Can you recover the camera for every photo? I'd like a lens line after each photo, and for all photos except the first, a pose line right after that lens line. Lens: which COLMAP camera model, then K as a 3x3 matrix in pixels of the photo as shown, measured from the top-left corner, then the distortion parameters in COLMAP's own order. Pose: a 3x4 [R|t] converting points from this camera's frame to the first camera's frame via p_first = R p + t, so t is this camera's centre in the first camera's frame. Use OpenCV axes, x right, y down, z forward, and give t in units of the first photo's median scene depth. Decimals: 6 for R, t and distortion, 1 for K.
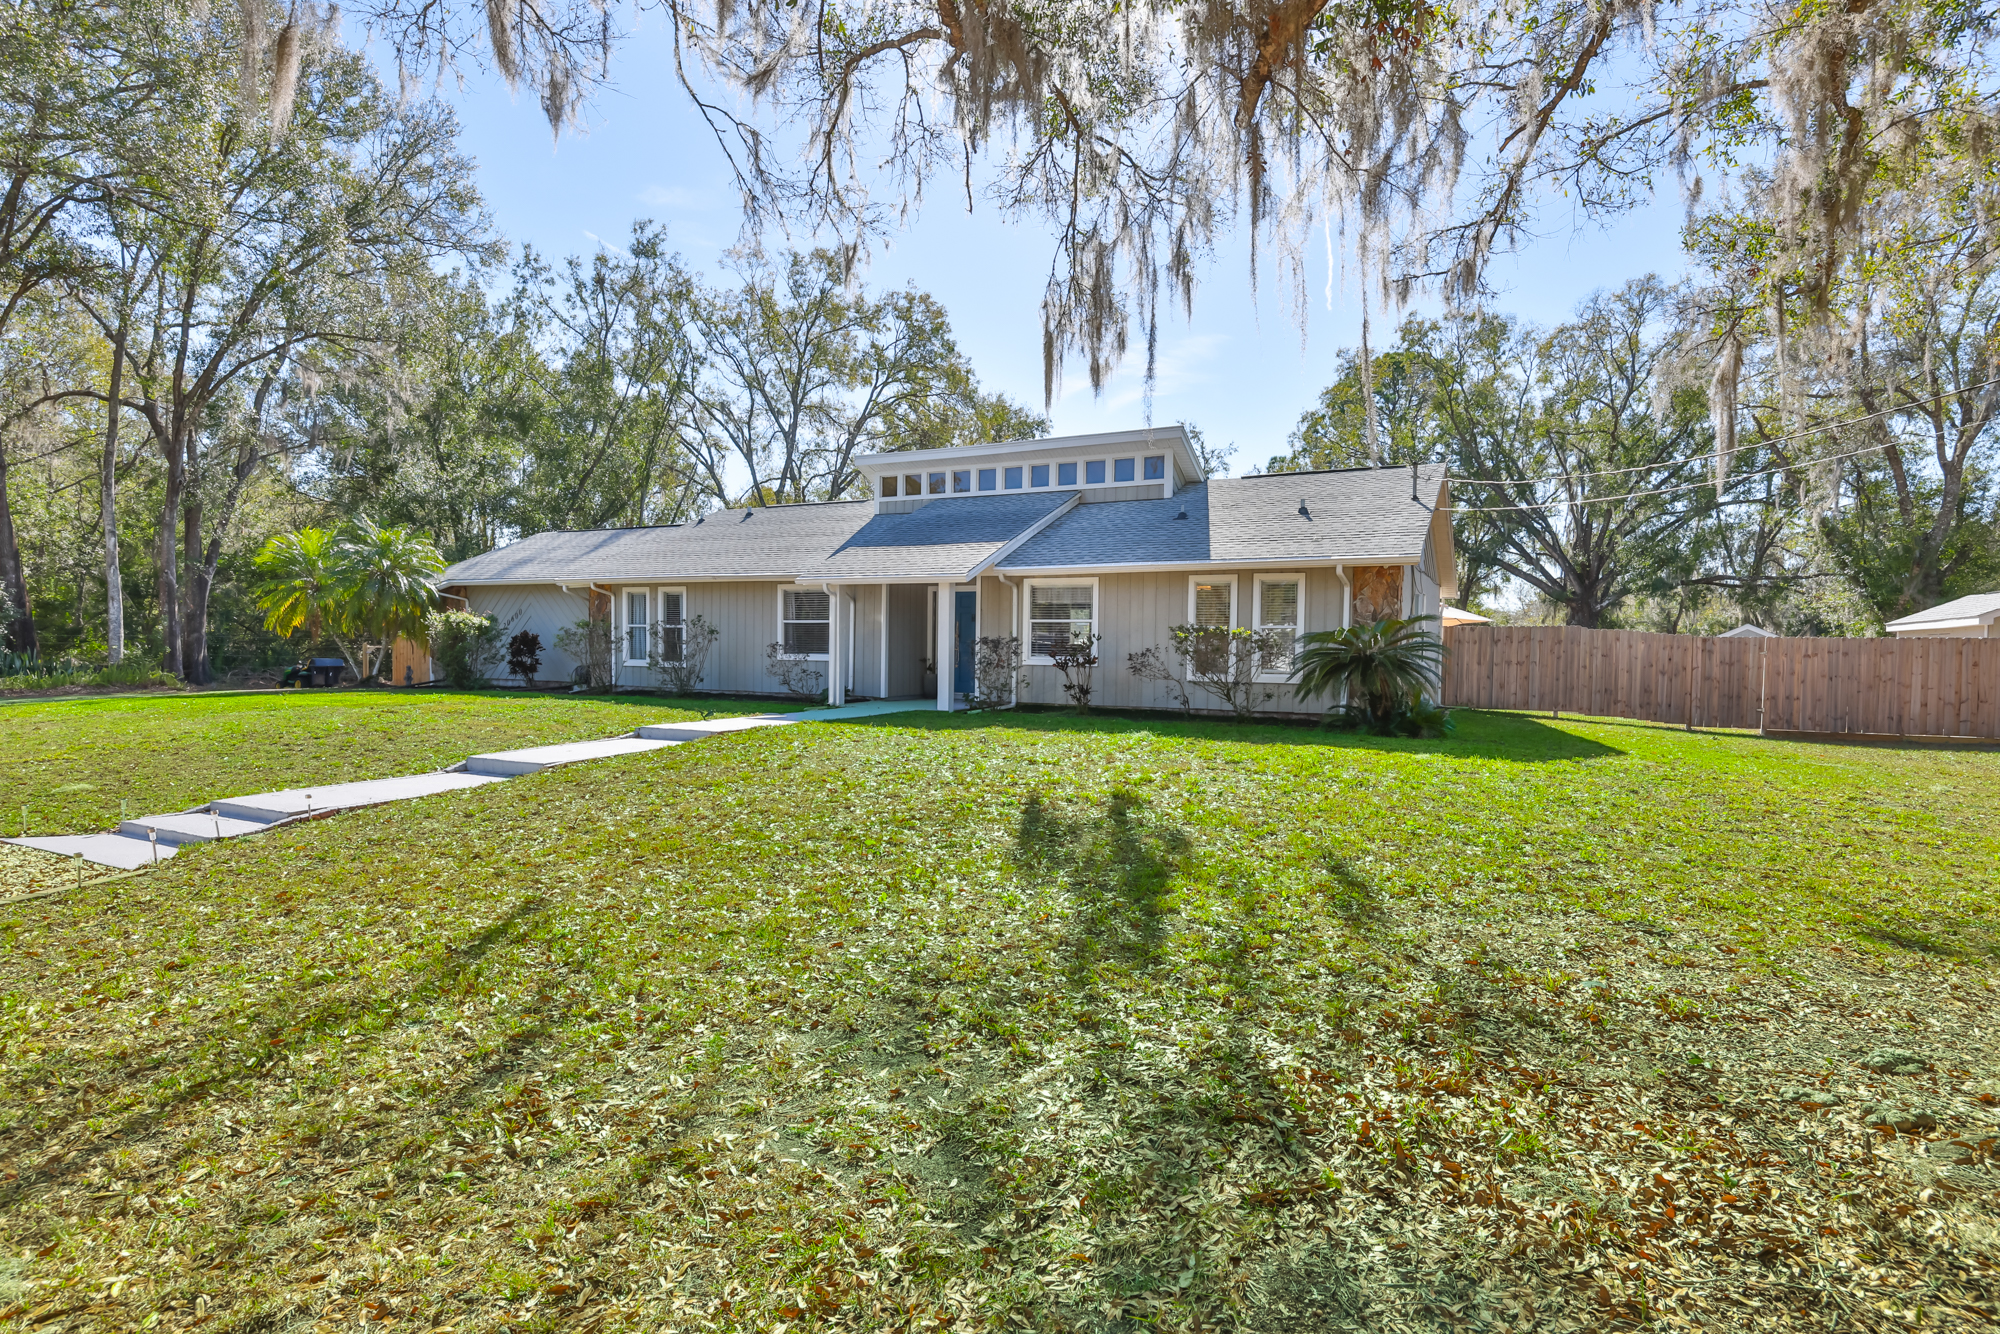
lens RADIAL K [[987.3, 0, 998.6], [0, 987.3, 700.8], [0, 0, 1]] dist [-0.000983, -0.000674]
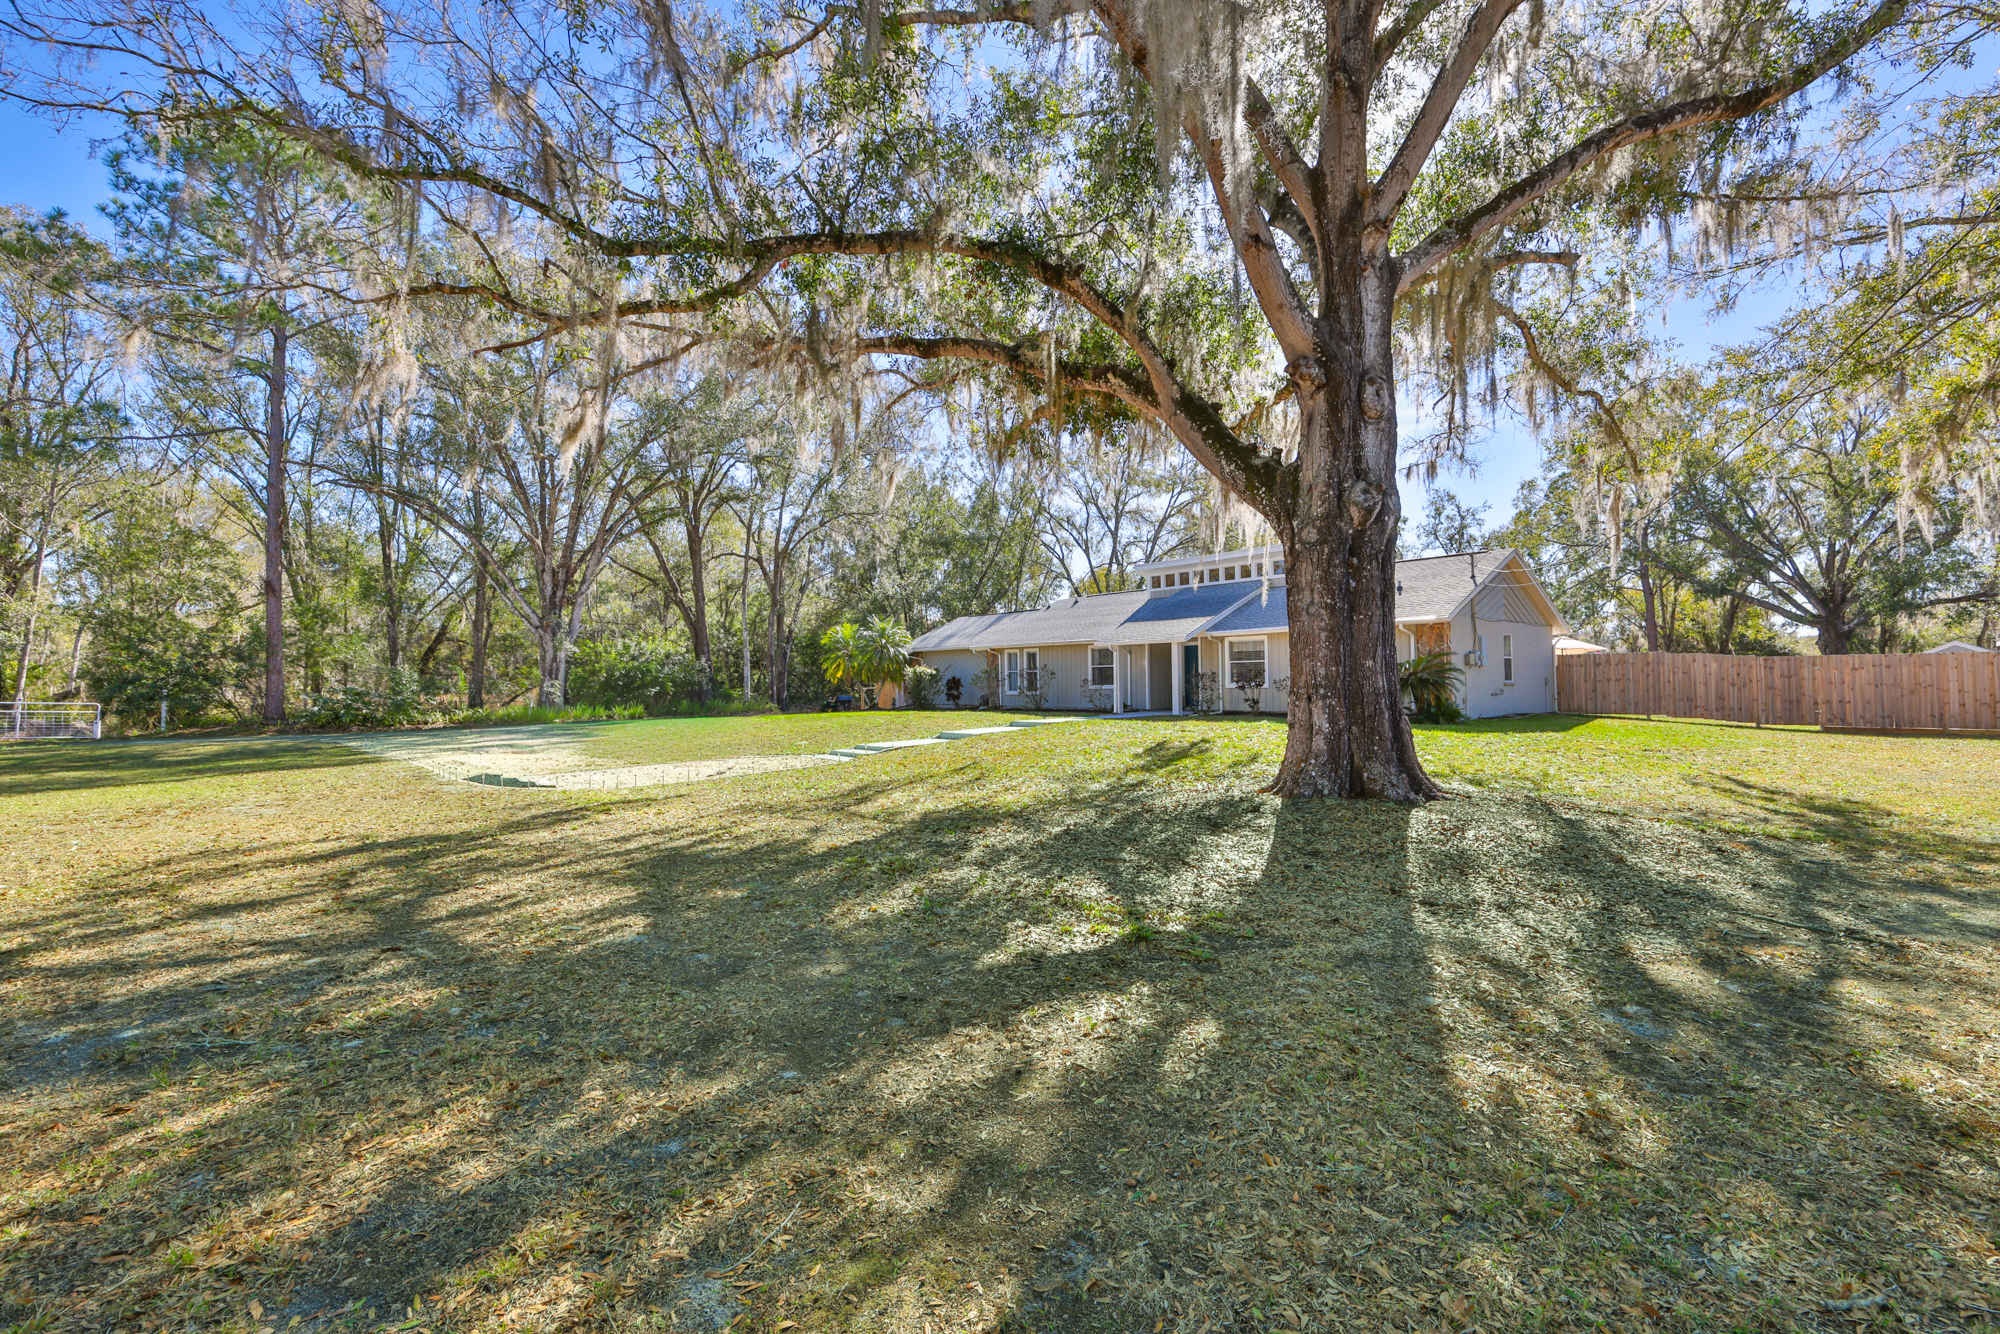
lens RADIAL K [[848.0, 0, 995.5], [0, 848.0, 664.5], [0, 0, 1]] dist [-0.003161, 0.000189]
pose [[0.929824, -0.031655, -0.366642, 0.115384], [0.003509, 0.997011, -0.077181, 0.020399], [0.367989, 0.070478, 0.927155, -0.297269]]
